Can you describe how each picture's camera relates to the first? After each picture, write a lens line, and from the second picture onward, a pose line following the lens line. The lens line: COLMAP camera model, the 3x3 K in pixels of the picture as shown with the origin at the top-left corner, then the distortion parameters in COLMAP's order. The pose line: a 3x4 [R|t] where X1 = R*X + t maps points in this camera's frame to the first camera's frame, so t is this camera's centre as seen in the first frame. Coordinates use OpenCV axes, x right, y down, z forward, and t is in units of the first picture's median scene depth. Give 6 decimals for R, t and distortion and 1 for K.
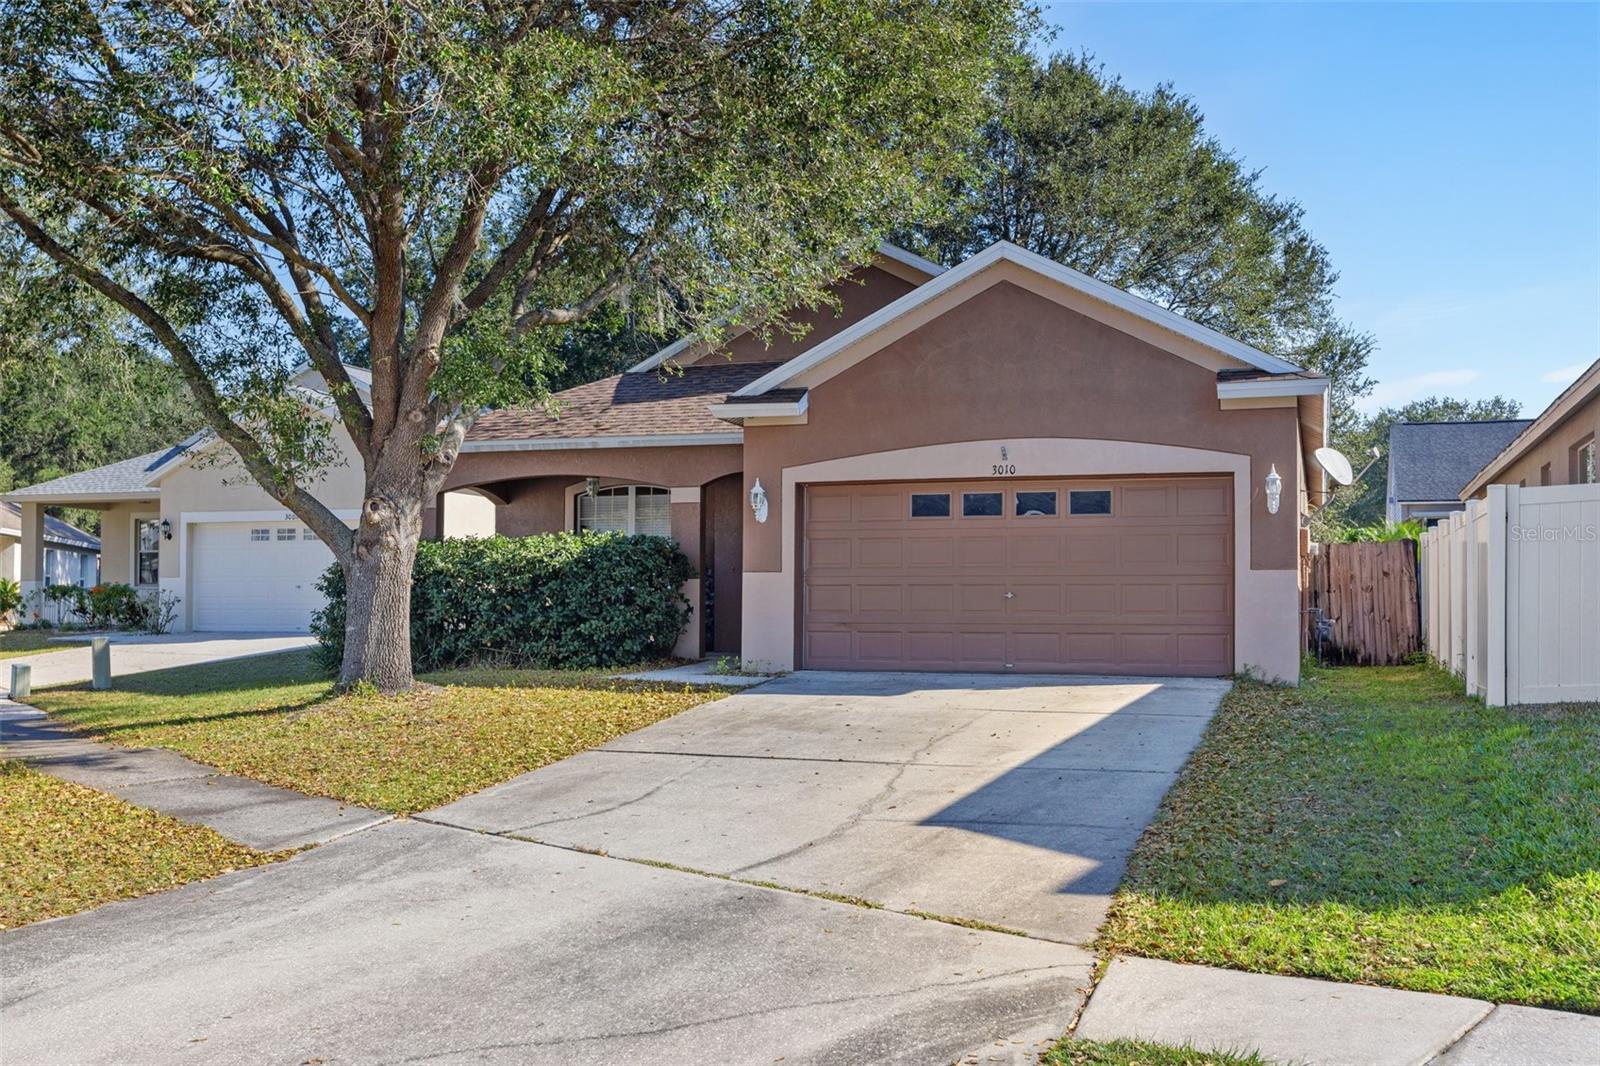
lens RADIAL K [[1639.6, 0, 800.6], [0, 1639.6, 532.1], [0, 0, 1]] dist [0.001339, 0.000000]
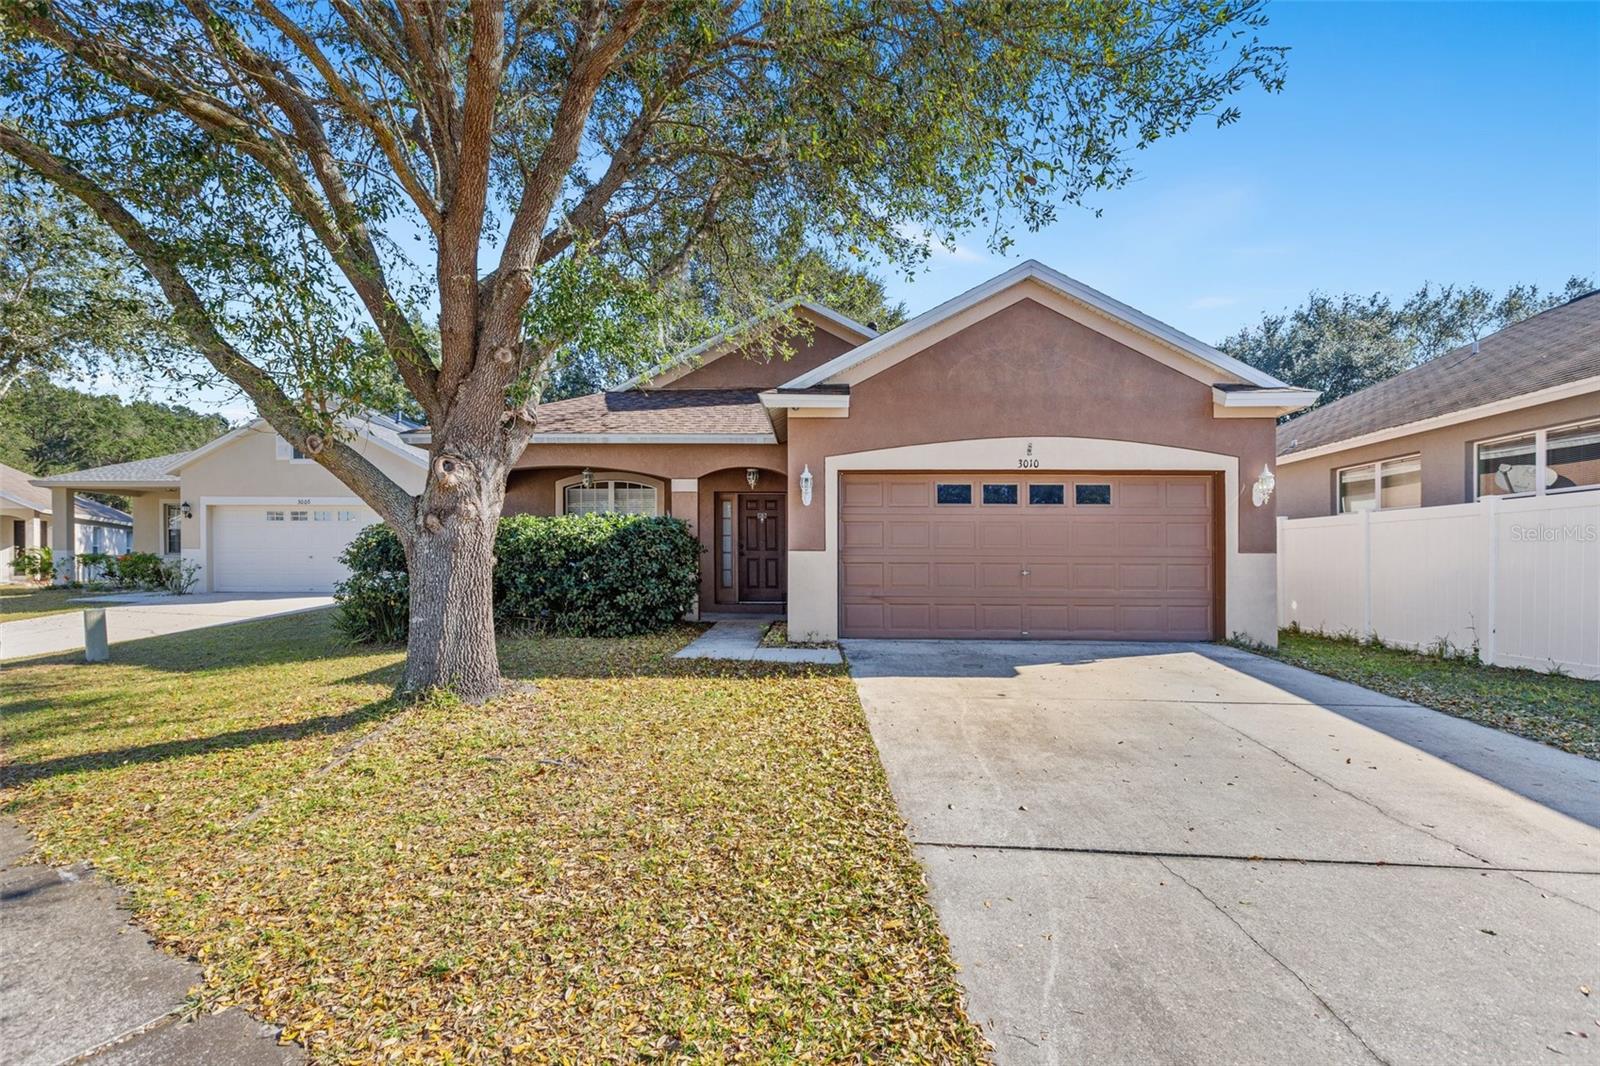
lens RADIAL K [[728.3, 0, 781.4], [0, 728.3, 569.7], [0, 0, 1]] dist [0.006940, -0.000651]
pose [[0.958050, 0.000525, 0.286600, -0.180219], [-0.016043, 0.998529, 0.051798, 0.011939], [-0.286151, -0.054223, 0.956649, 0.534420]]
